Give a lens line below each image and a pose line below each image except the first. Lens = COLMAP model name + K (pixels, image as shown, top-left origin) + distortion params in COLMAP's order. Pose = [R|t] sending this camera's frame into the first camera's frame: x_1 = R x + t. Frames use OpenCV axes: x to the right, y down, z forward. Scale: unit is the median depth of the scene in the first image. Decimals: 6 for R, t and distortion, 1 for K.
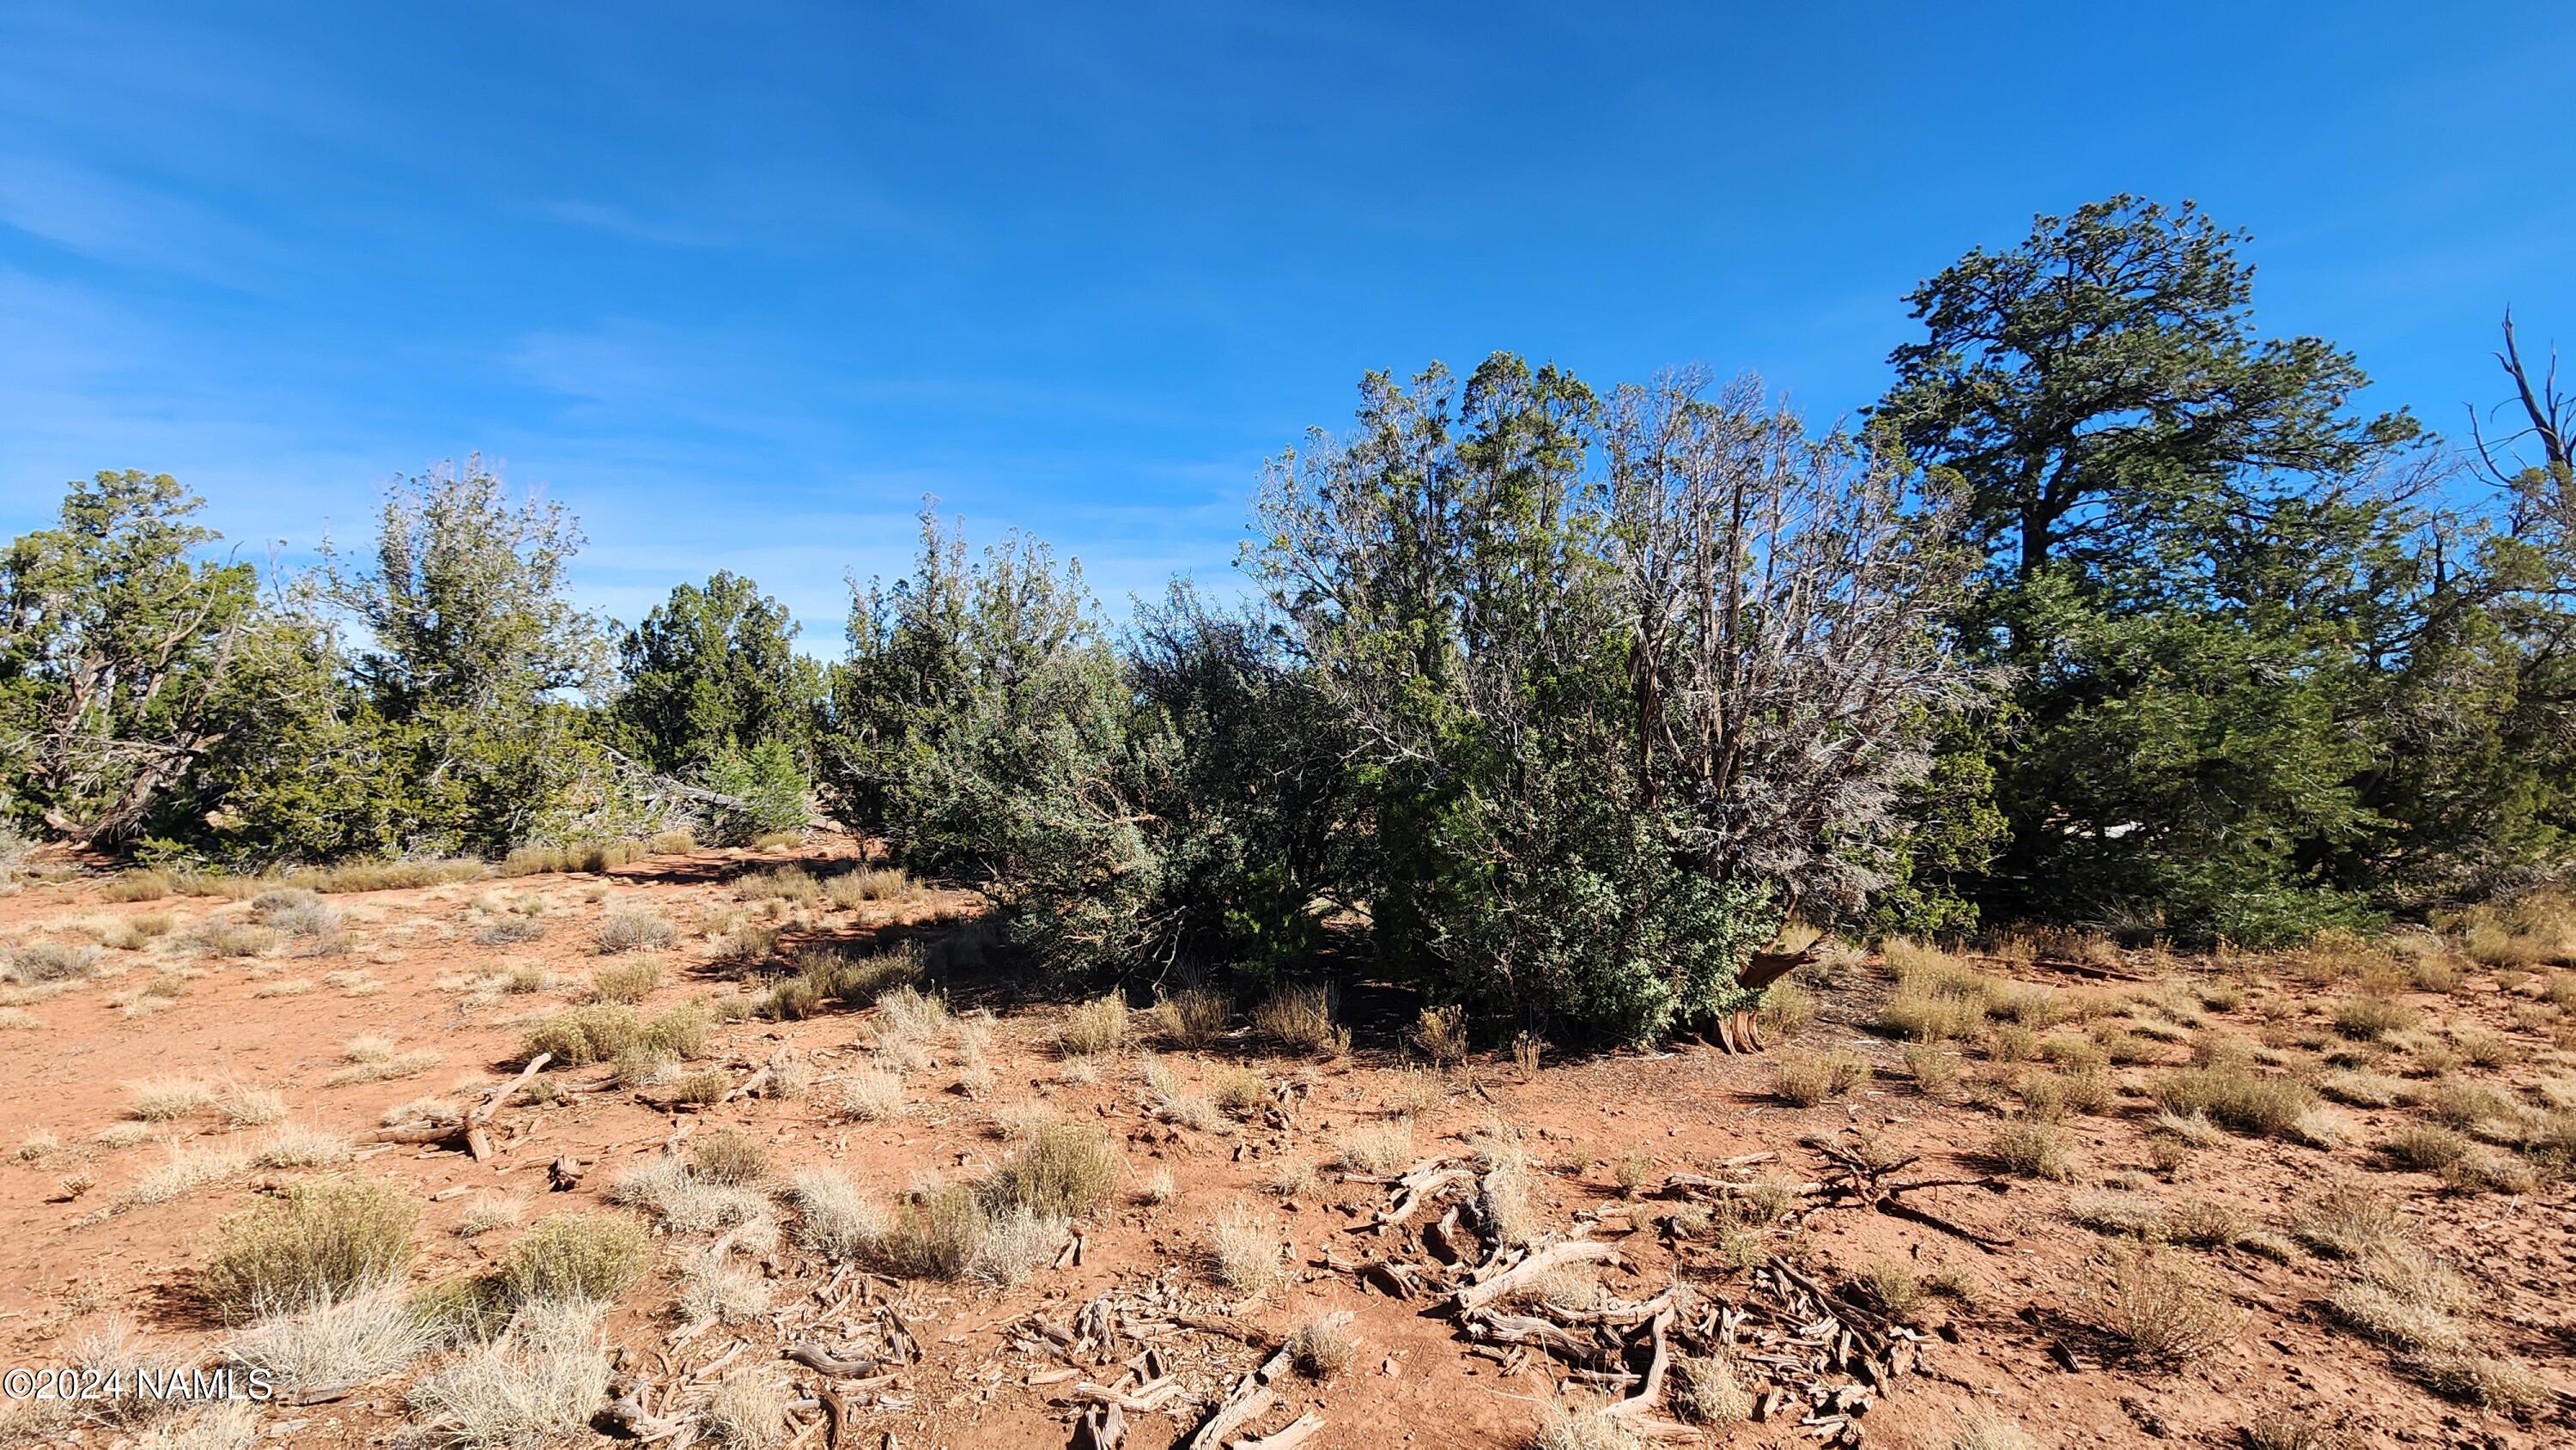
lens RADIAL K [[1054.4, 0, 1284.6], [0, 1054.4, 727.1], [0, 0, 1]] dist [-0.000582, -0.000227]
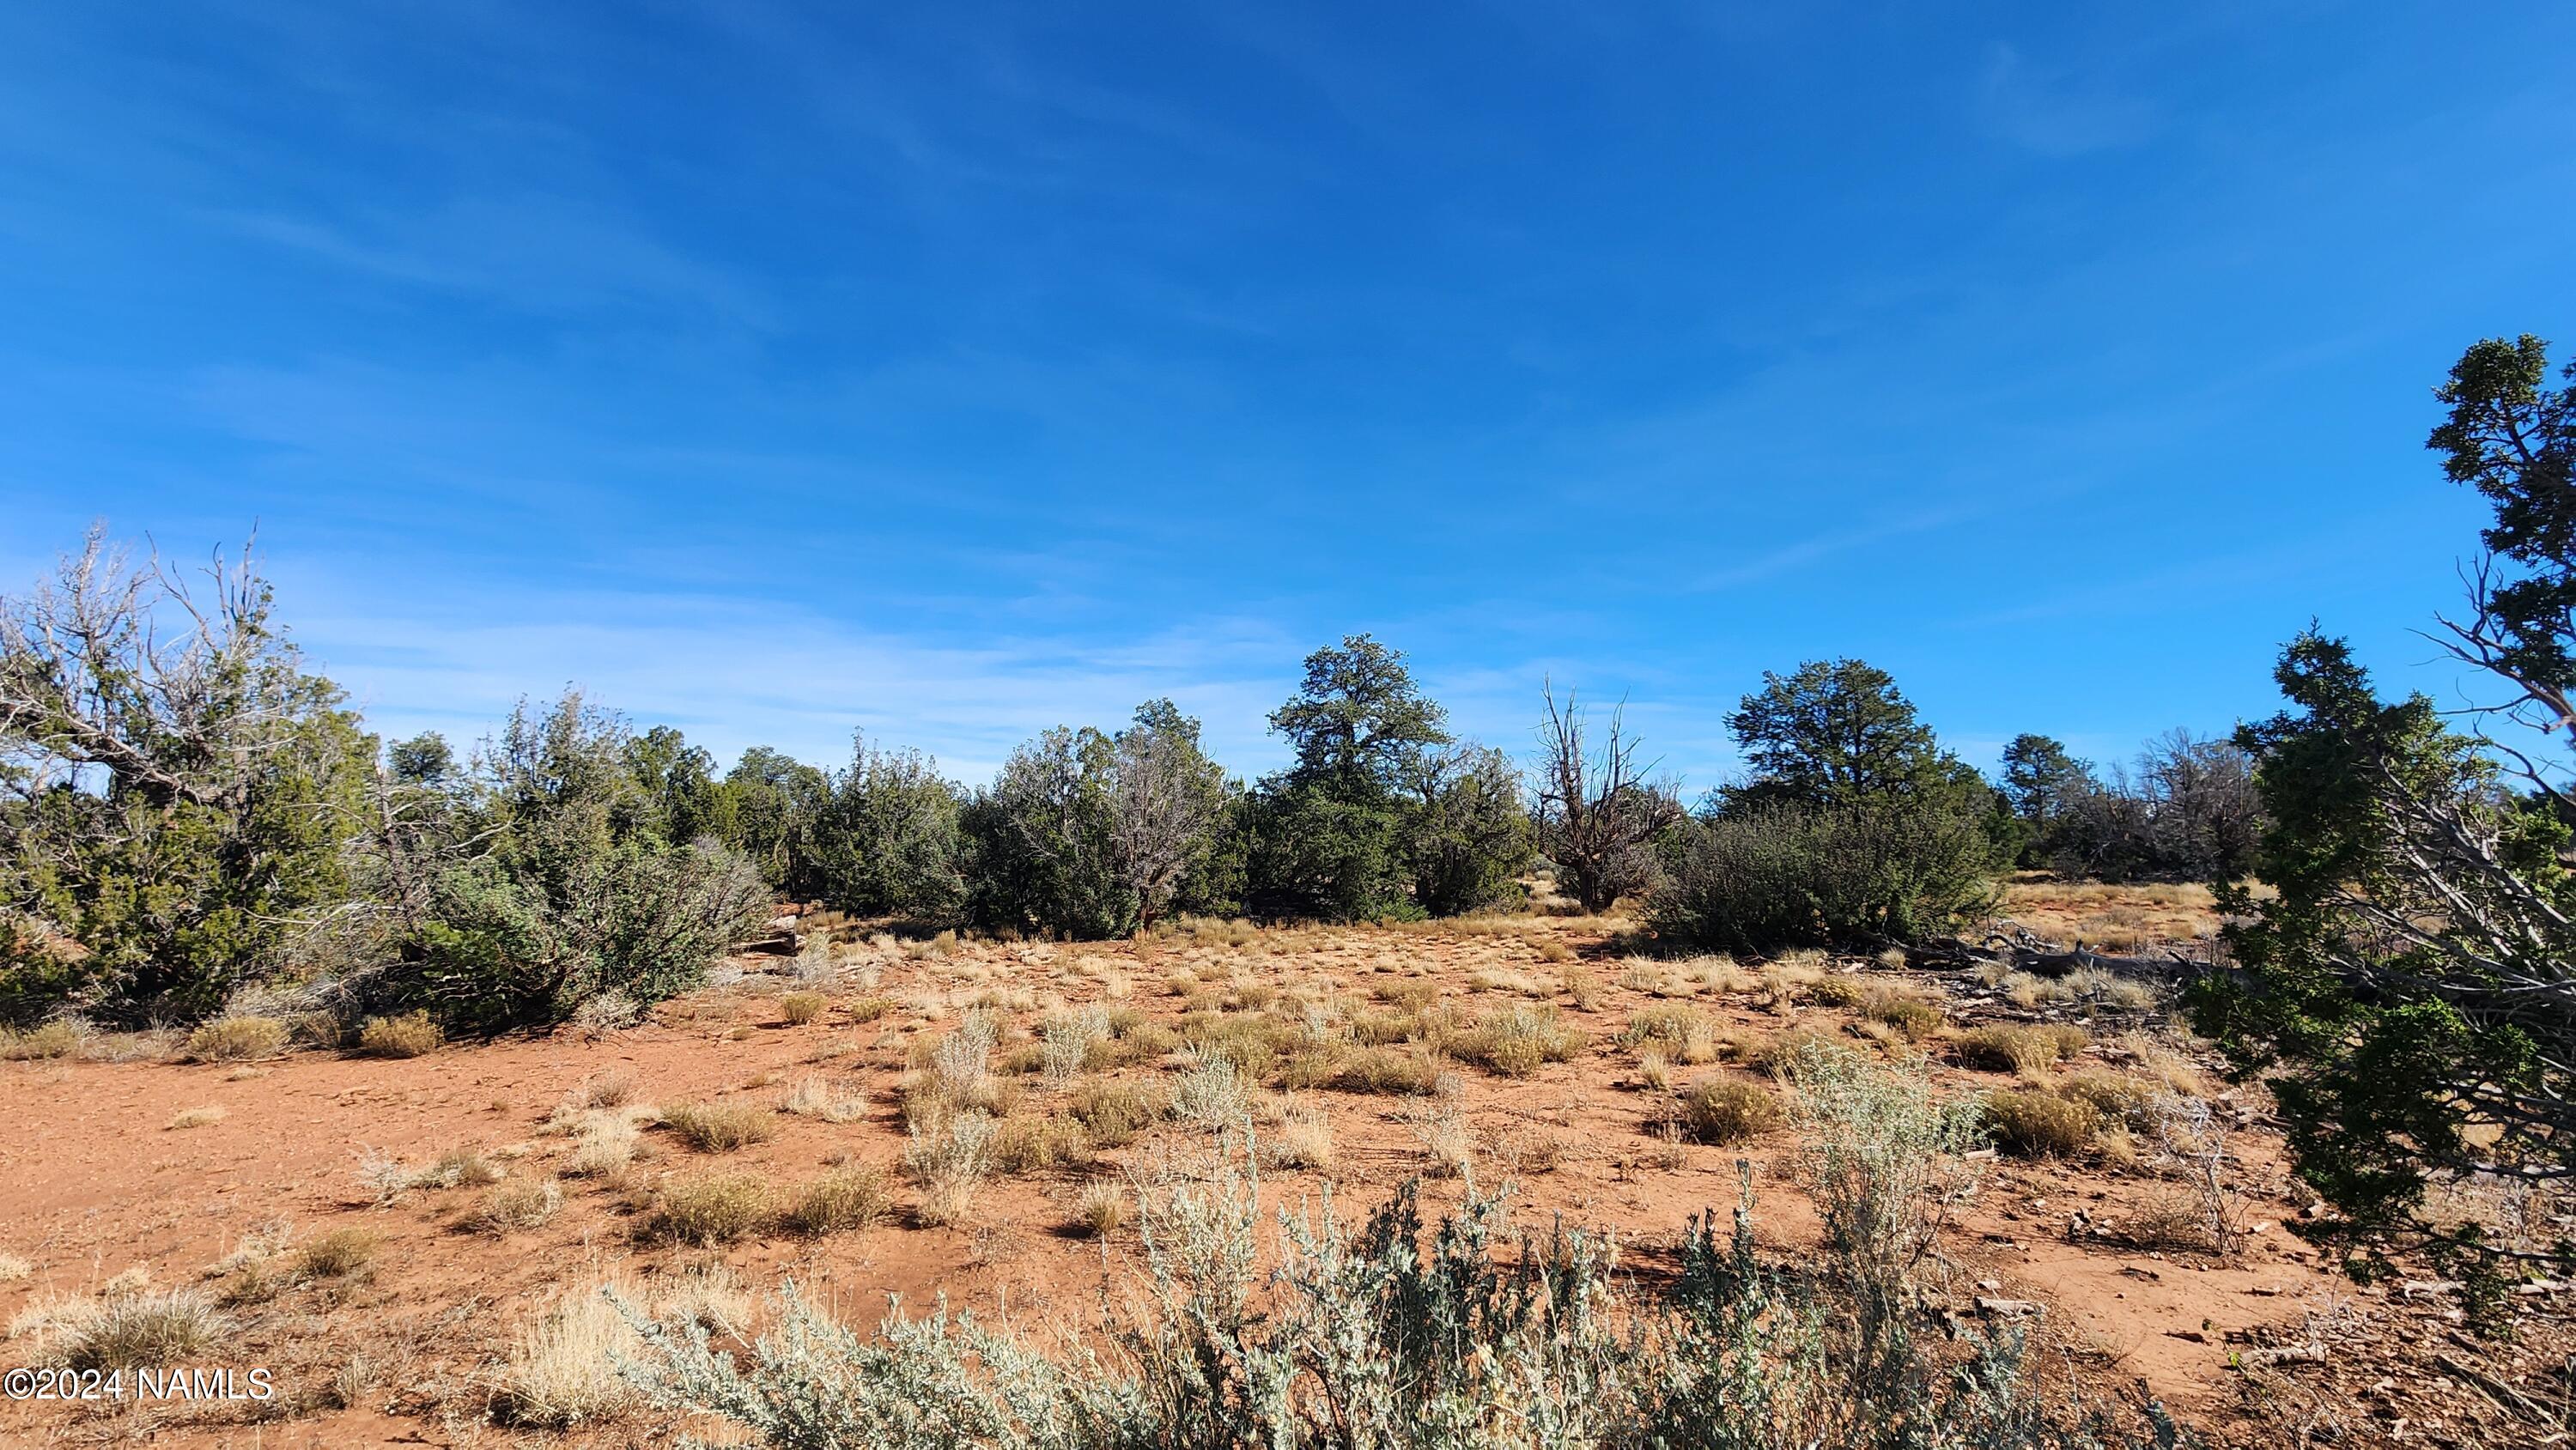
lens RADIAL K [[1054.4, 0, 1287.0], [0, 1054.4, 701.7], [0, 0, 1]] dist [-0.000582, -0.000227]
pose [[0.987067, 0.027681, 0.157899, 0.290569], [-0.008123, 0.992350, -0.123190, -0.044195], [-0.160101, 0.120315, 0.979741, -2.160107]]
